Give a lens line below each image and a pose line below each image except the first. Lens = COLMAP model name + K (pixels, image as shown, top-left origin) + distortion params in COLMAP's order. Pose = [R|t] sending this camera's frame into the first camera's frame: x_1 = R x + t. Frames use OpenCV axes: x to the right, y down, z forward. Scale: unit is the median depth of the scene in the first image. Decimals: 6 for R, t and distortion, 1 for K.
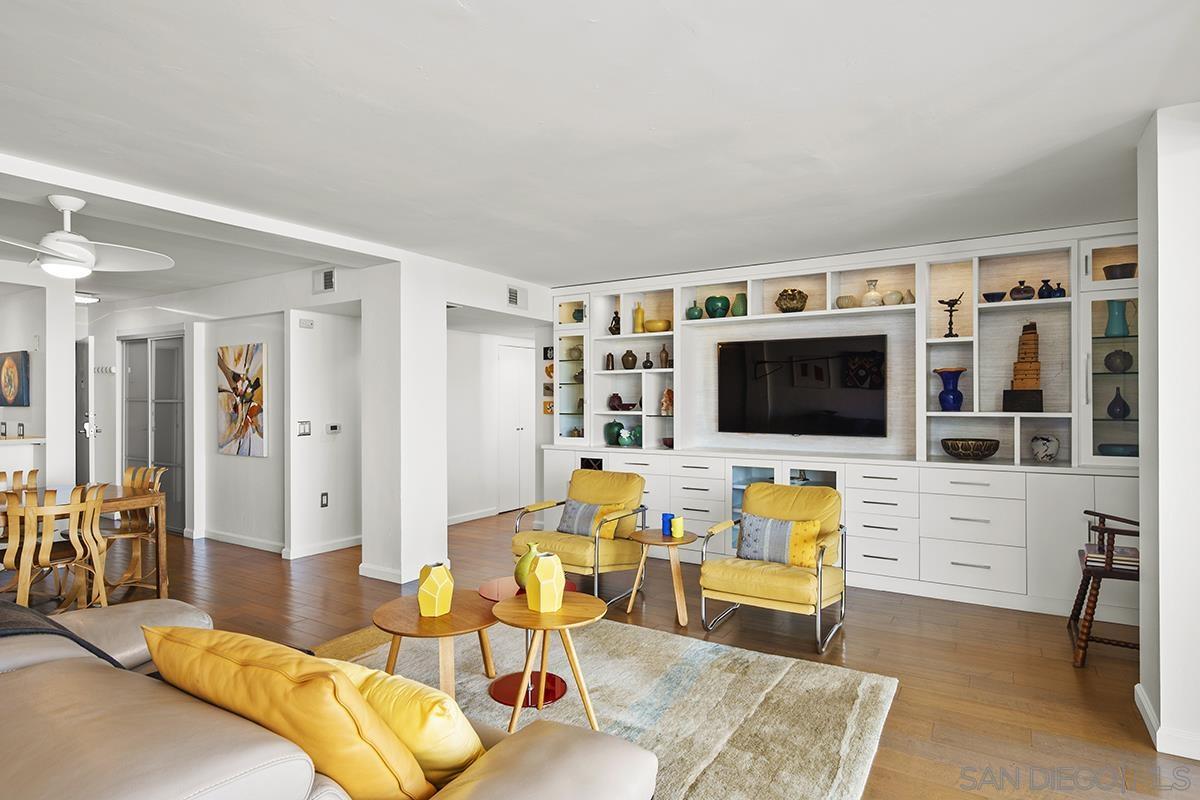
lens RADIAL K [[635.1, 0, 598.5], [0, 635.1, 400.0], [0, 0, 1]] dist [-0.003049, -0.000209]
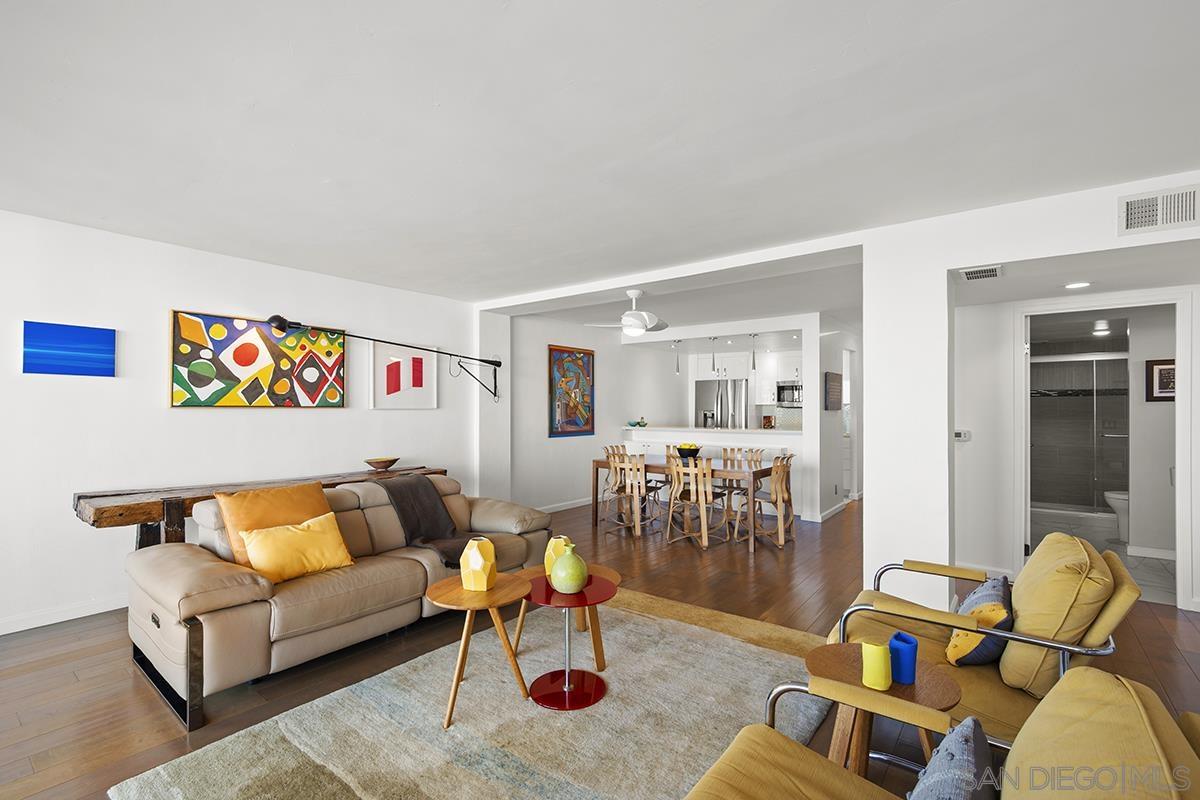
lens RADIAL K [[543.9, 0, 605.1], [0, 543.9, 403.7], [0, 0, 1]] dist [0.000708, -0.001573]
pose [[-0.086375, -0.008359, -0.996228, 0.375579], [0.001046, 0.999963, -0.008481, 0.006348], [0.996262, -0.001775, -0.086363, 0.571251]]
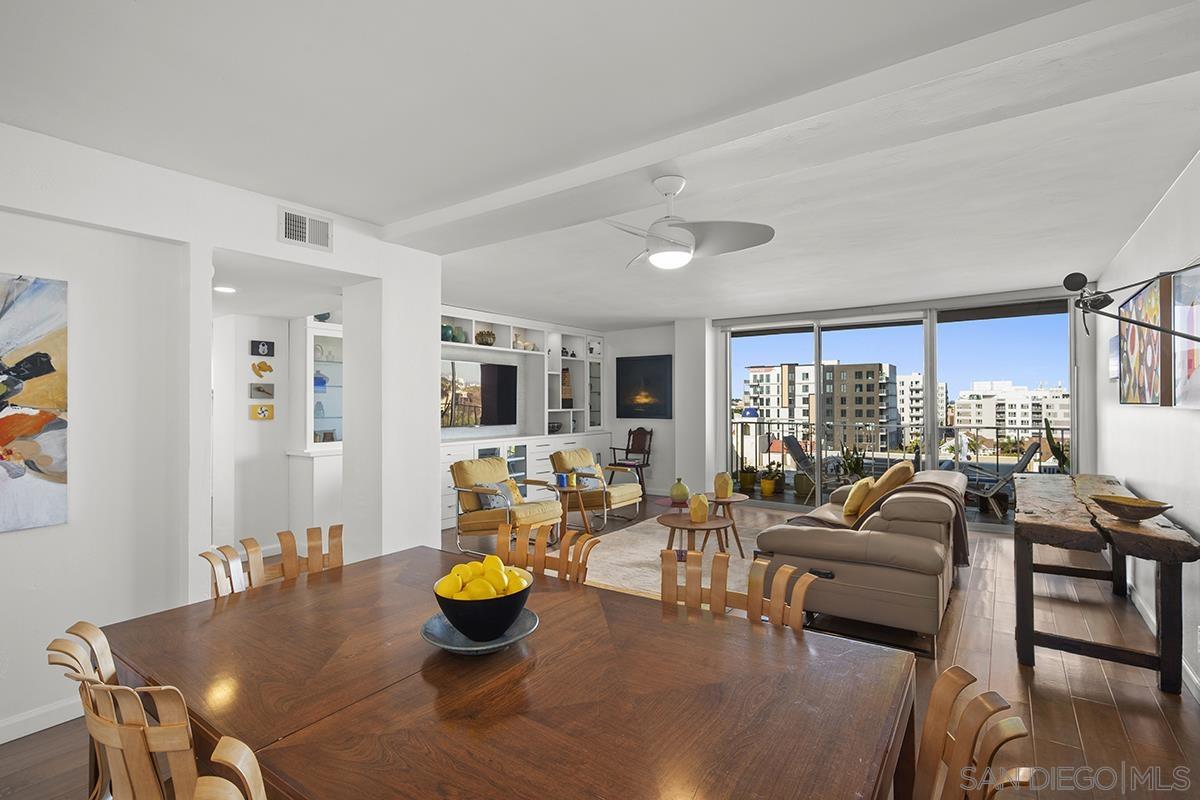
lens RADIAL K [[543.9, 0, 593.4], [0, 543.9, 401.9], [0, 0, 1]] dist [0.000708, -0.001573]
pose [[0.087511, 0.003476, 0.996158, -0.888288], [0.002050, 0.999991, -0.003669, 0.002156], [-0.996161, 0.002363, 0.087503, 0.568948]]
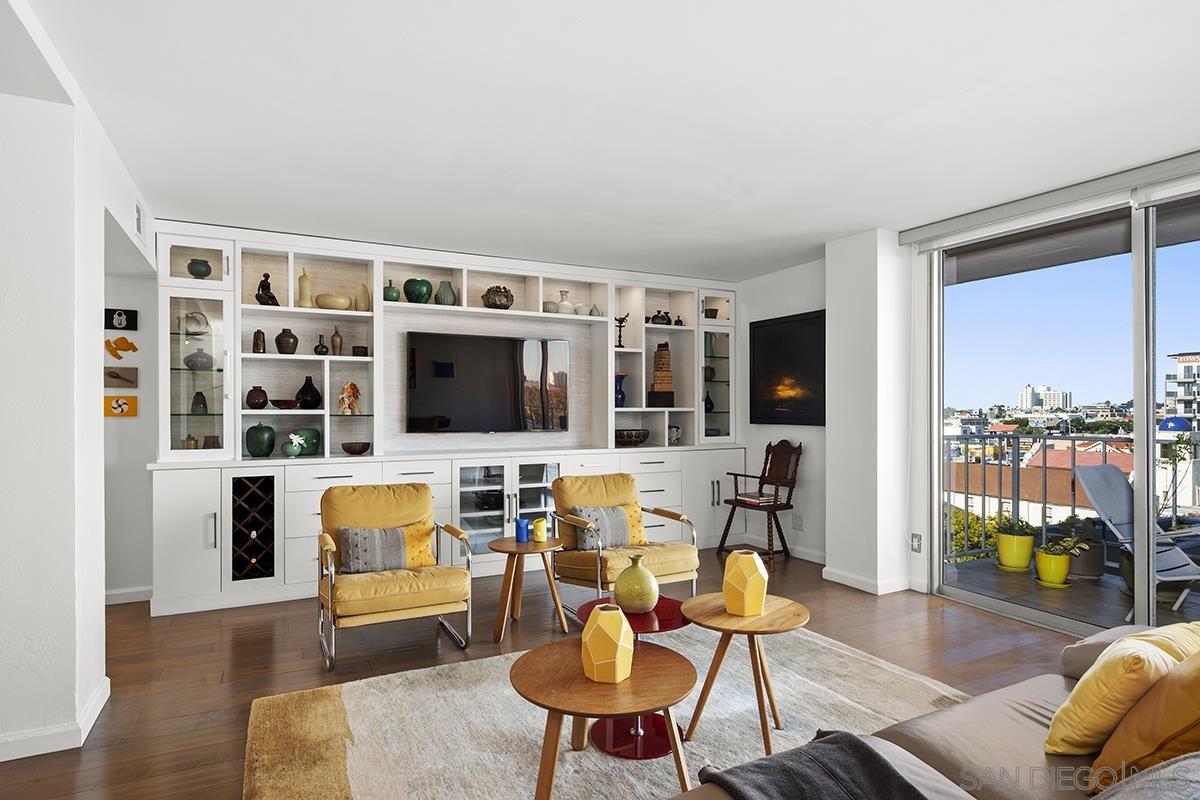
lens RADIAL K [[635.1, 0, 601.5], [0, 635.1, 409.6], [0, 0, 1]] dist [-0.003049, -0.000209]
pose [[0.522808, 0.001461, 0.852449, -0.419418], [-0.000176, 0.999999, -0.001606, 0.019261], [-0.852451, 0.000690, 0.522807, 0.307409]]
